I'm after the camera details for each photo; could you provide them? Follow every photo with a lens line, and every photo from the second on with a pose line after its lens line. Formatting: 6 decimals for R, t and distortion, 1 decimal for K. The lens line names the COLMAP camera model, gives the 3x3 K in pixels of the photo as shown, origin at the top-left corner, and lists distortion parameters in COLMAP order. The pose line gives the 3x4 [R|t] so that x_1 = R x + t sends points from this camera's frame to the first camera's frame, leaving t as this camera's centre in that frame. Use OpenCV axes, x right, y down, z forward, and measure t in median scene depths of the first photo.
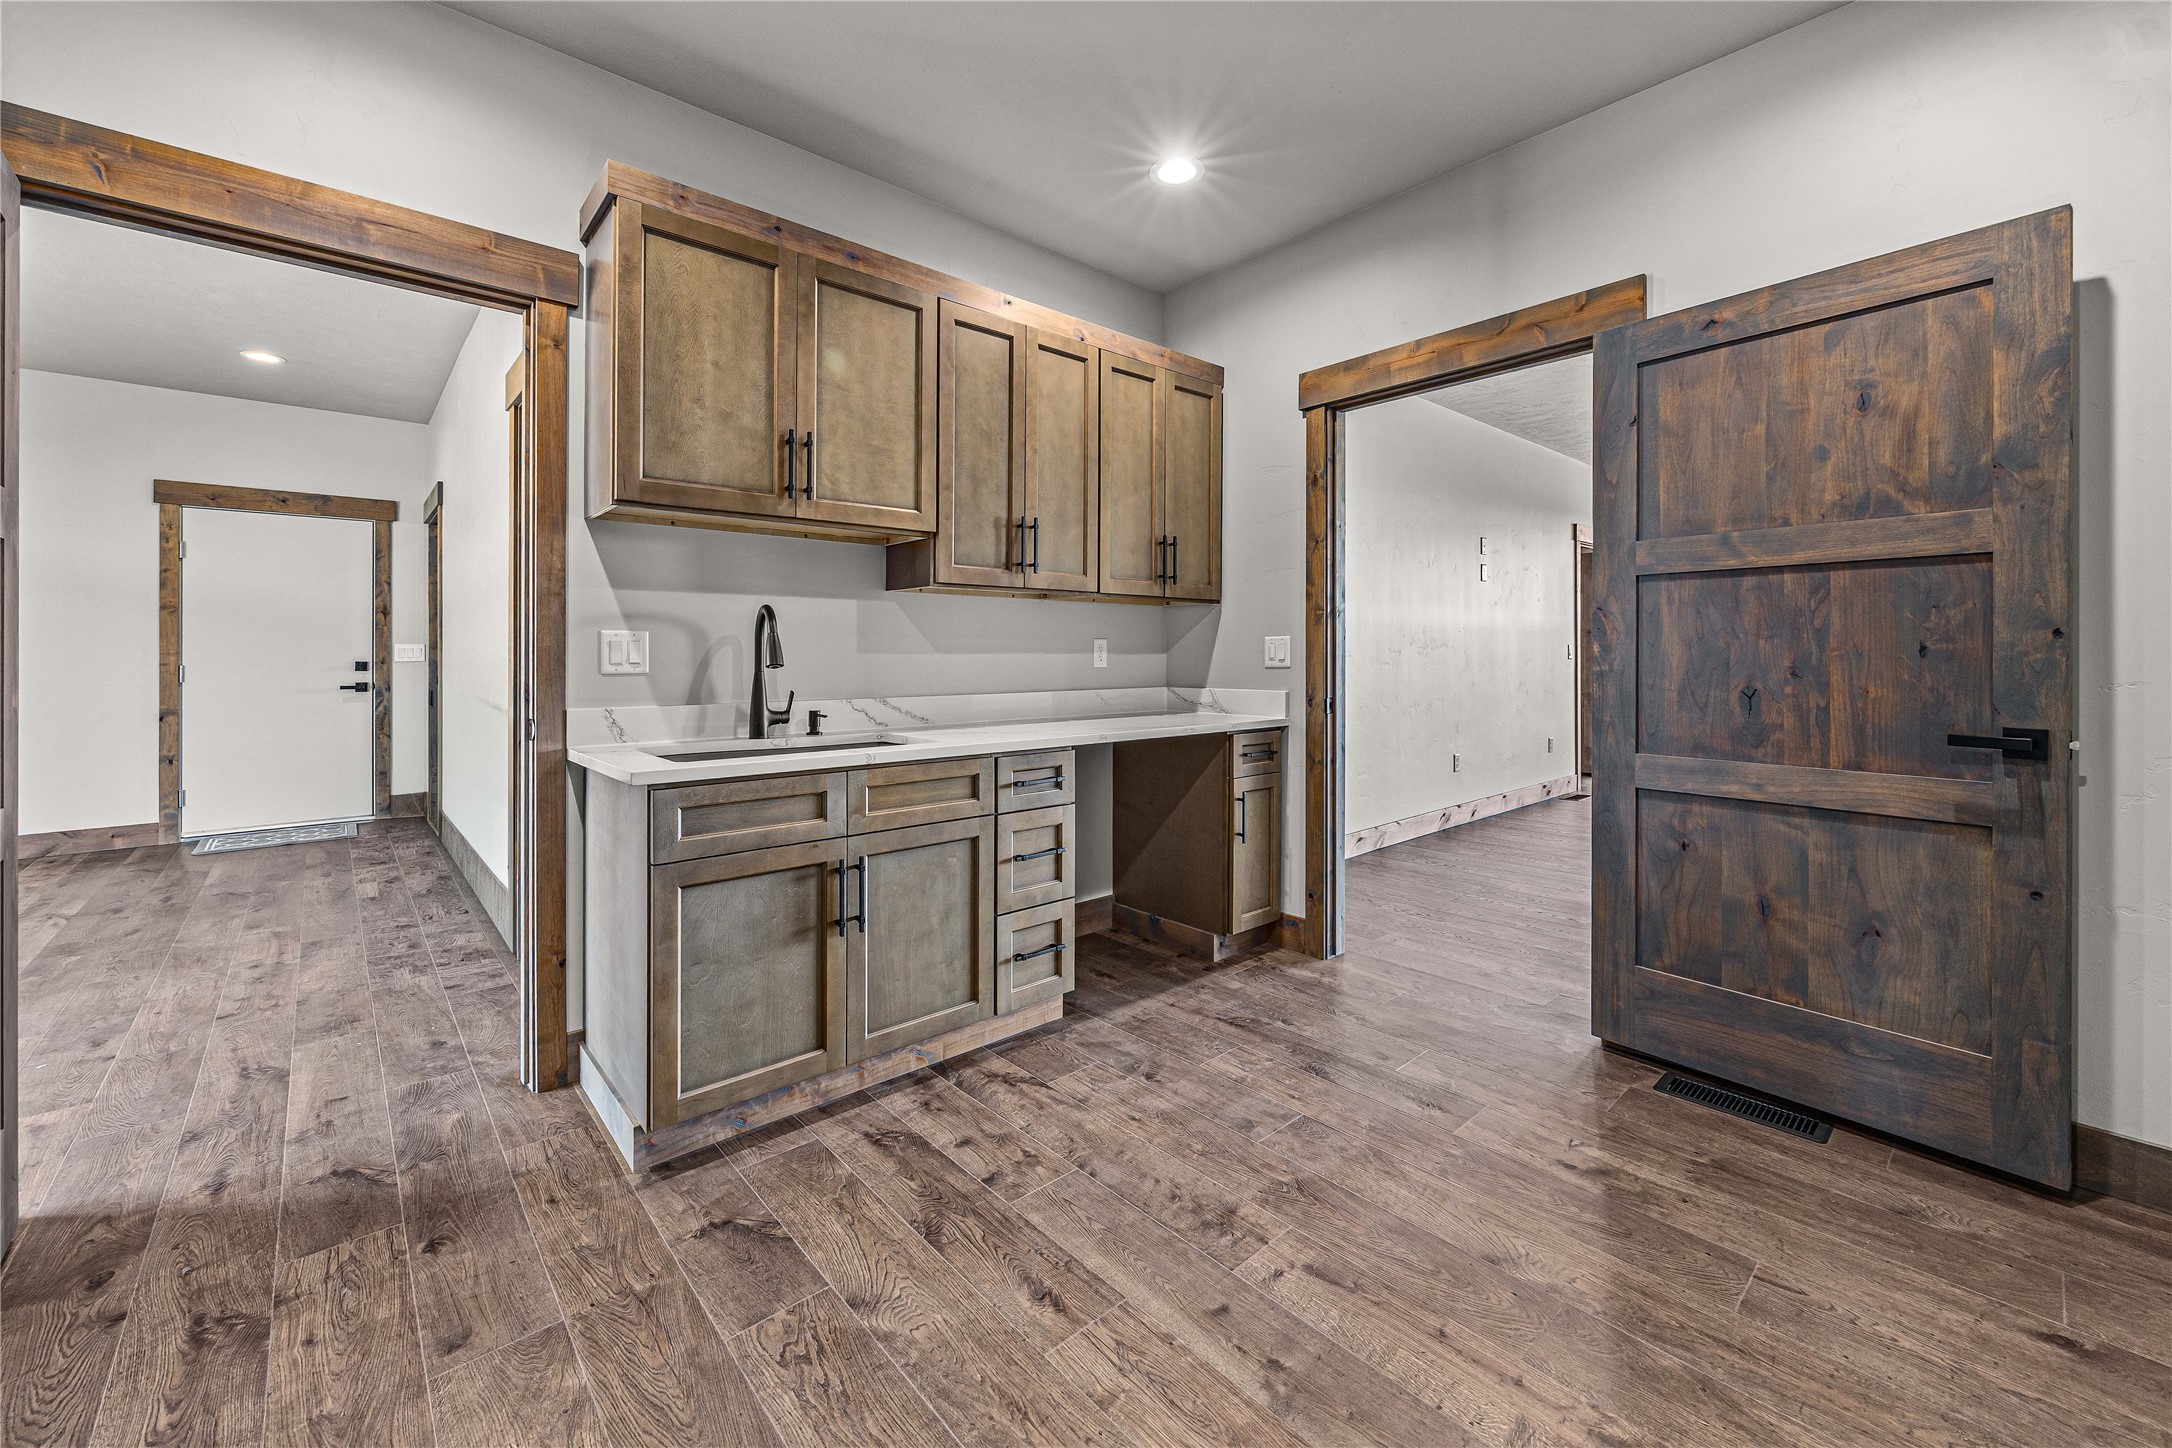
lens RADIAL K [[862.6, 0, 1070.6], [0, 862.6, 657.8], [0, 0, 1]] dist [-0.000082, -0.000377]
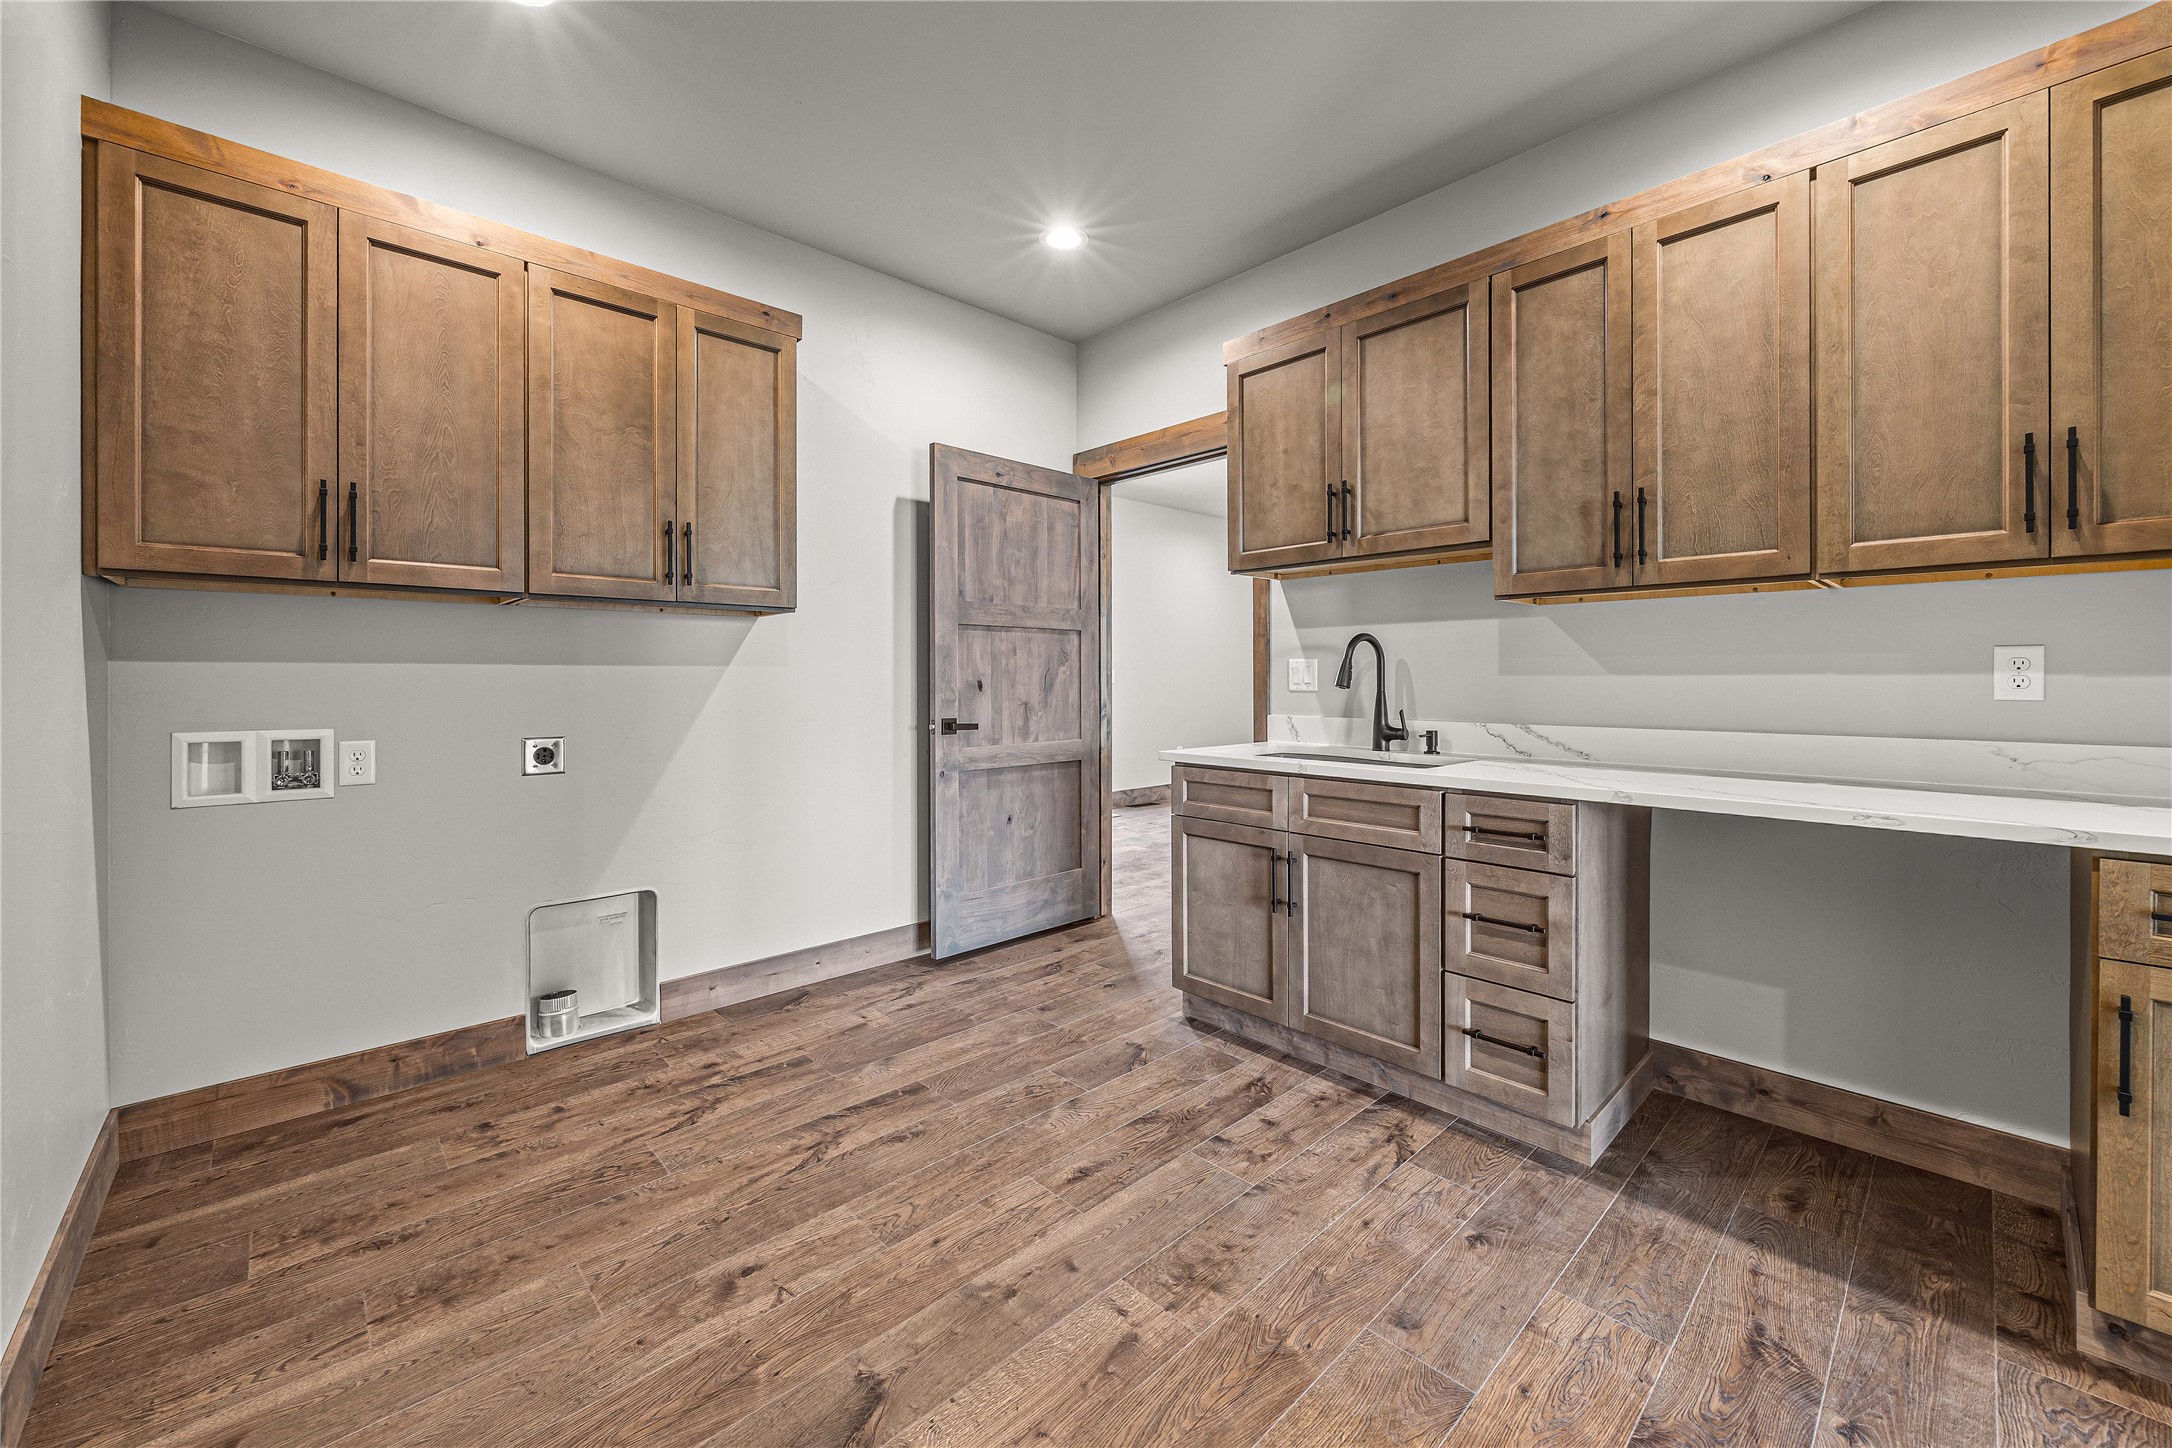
lens RADIAL K [[835.9, 0, 1076.9], [0, 835.9, 686.7], [0, 0, 1]] dist [-0.002000, 0.000814]
pose [[0.035059, 0.011714, -0.999317, 0.828710], [-0.002095, 0.999930, 0.011648, -0.003118], [0.999383, 0.001685, 0.035081, 0.644728]]
